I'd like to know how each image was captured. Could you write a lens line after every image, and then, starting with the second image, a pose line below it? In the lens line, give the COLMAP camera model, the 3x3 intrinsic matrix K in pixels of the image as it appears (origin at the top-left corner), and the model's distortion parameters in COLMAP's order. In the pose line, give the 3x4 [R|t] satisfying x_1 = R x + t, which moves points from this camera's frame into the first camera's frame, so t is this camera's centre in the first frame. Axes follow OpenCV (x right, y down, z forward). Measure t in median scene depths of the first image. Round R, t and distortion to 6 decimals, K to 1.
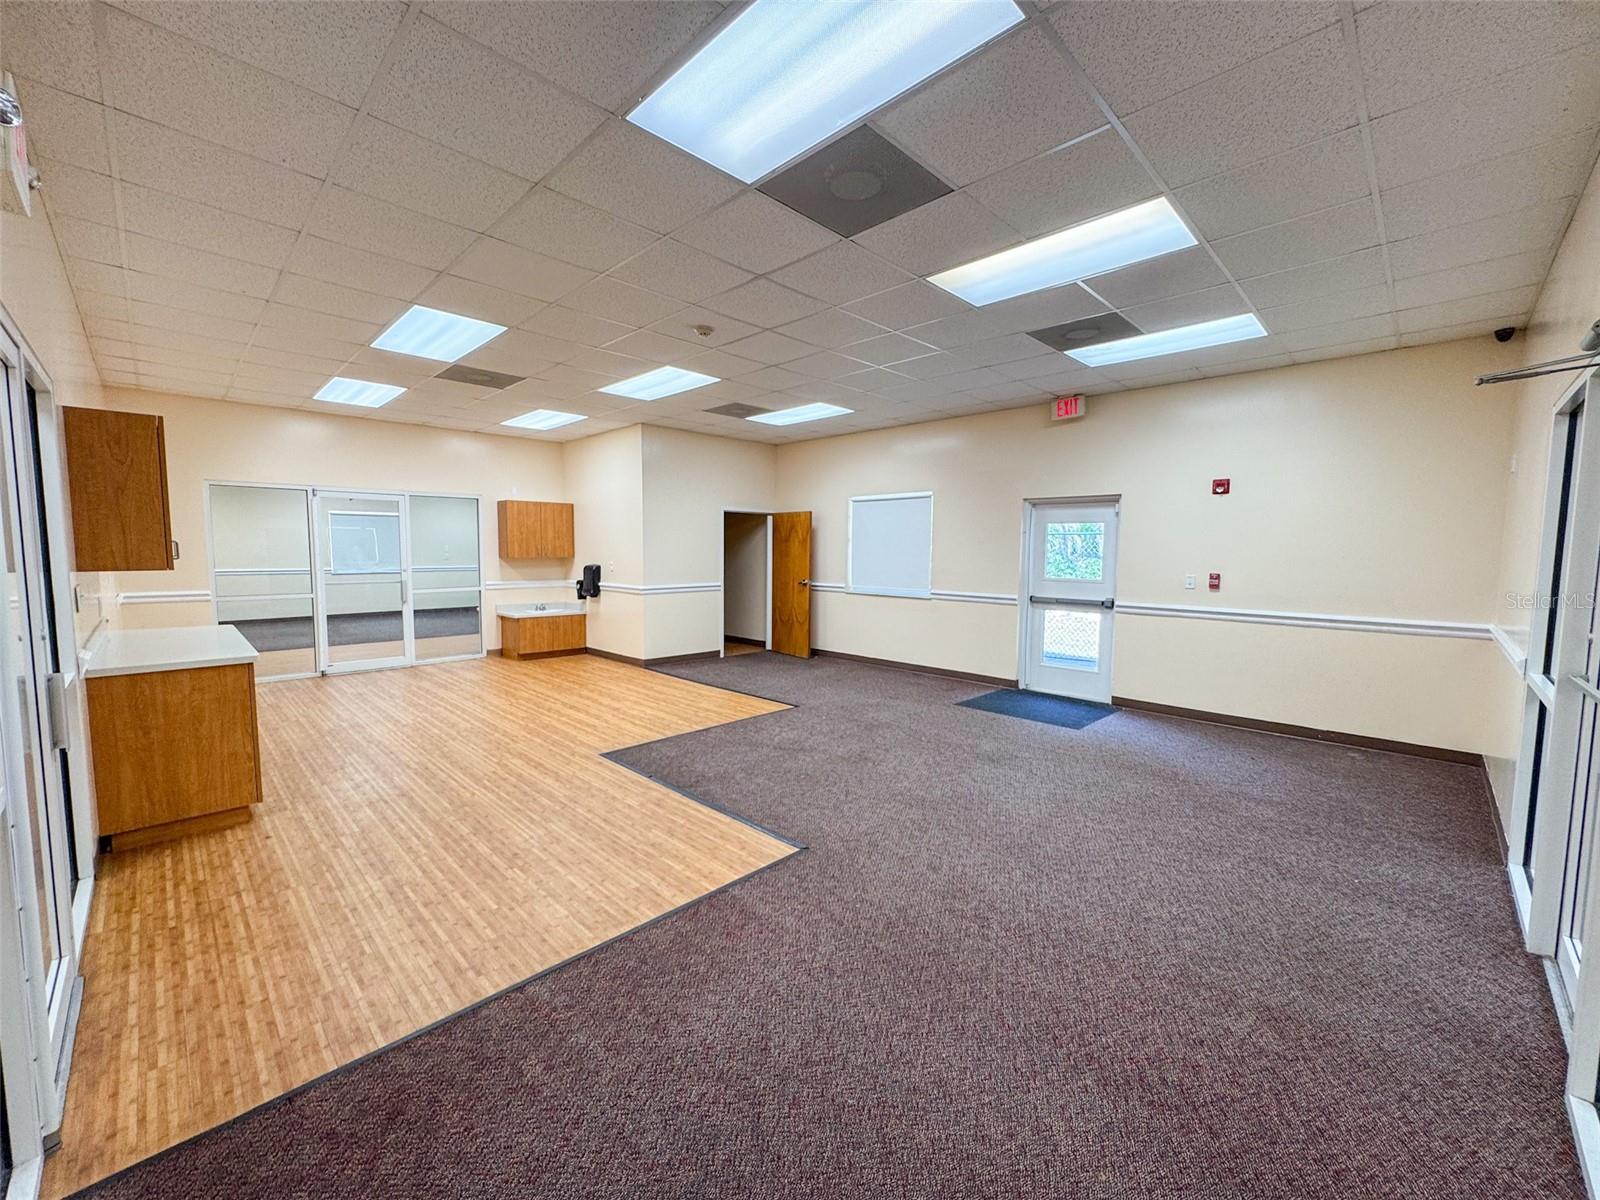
lens RADIAL K [[642.8, 0, 814.4], [0, 642.8, 596.6], [0, 0, 1]] dist [-0.009696, 0.000048]
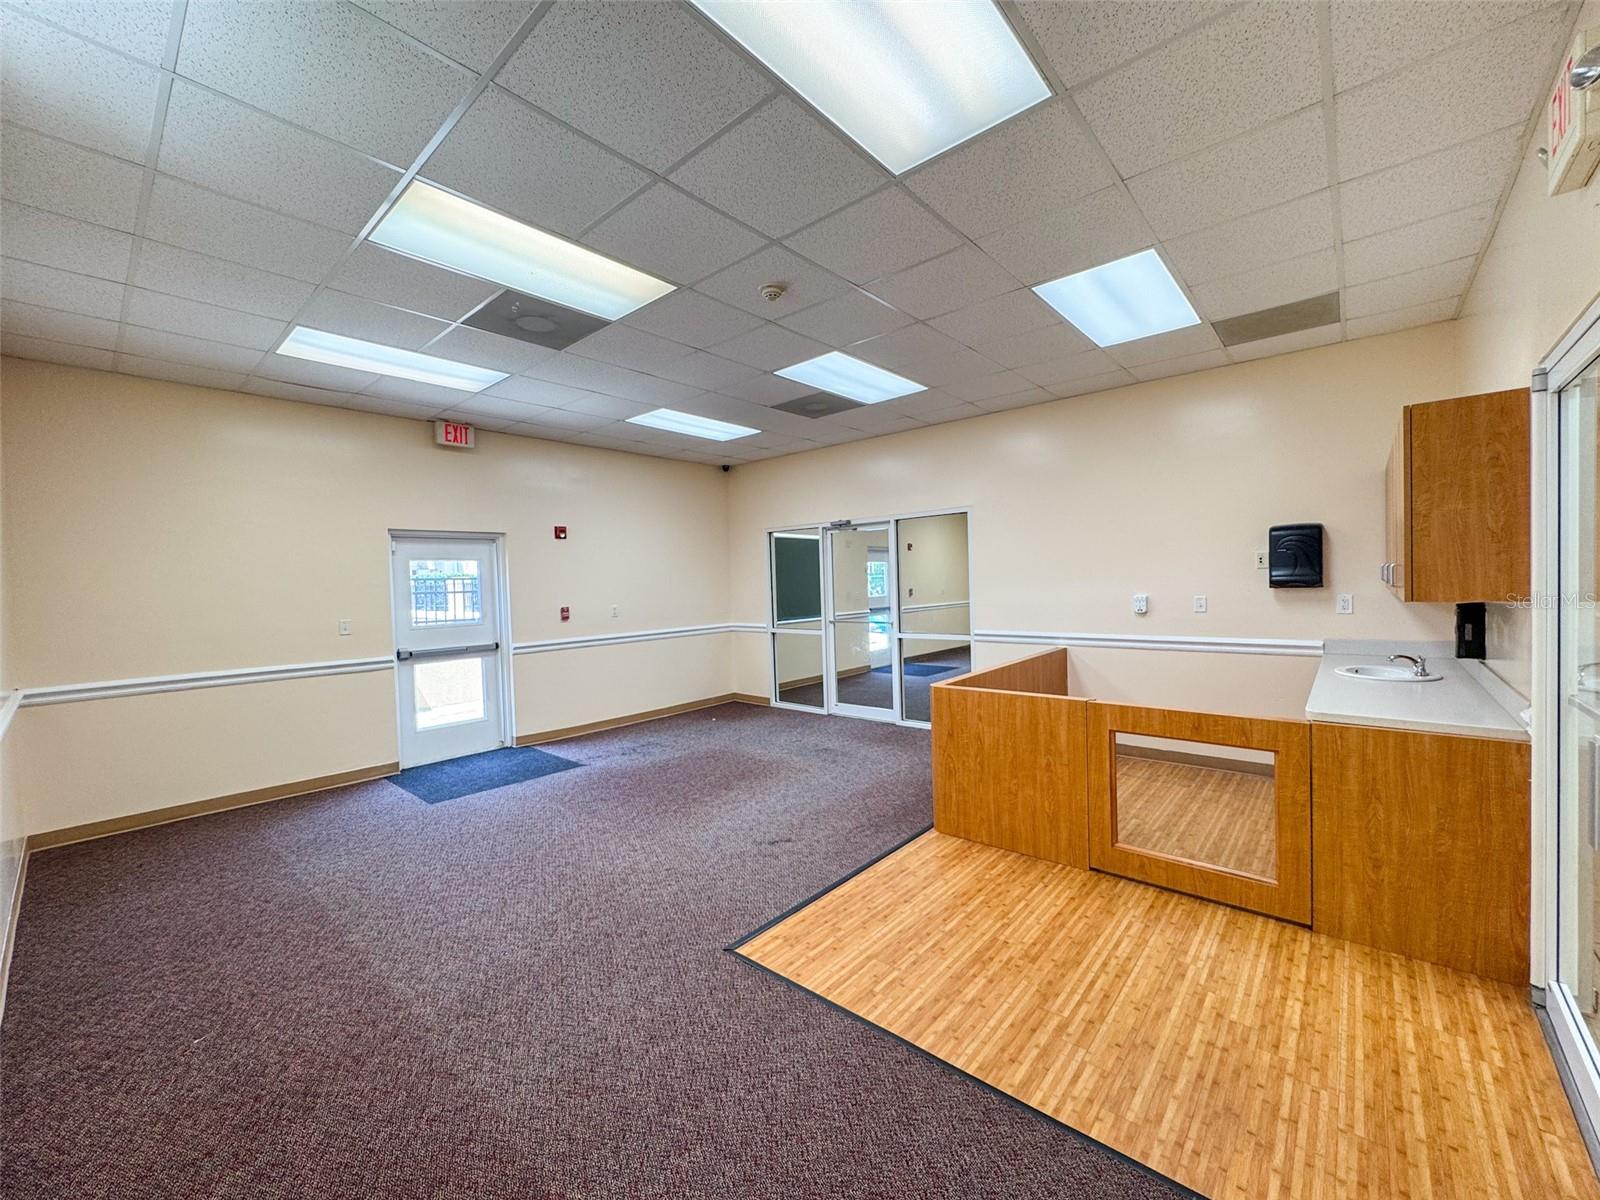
lens RADIAL K [[642.8, 0, 806.5], [0, 642.8, 600.3], [0, 0, 1]] dist [-0.009696, 0.000048]
pose [[-0.056655, -0.031087, 0.997910, -0.496563], [0.107262, 0.993541, 0.037040, -0.038117], [-0.992615, 0.109136, -0.052954, 0.520893]]
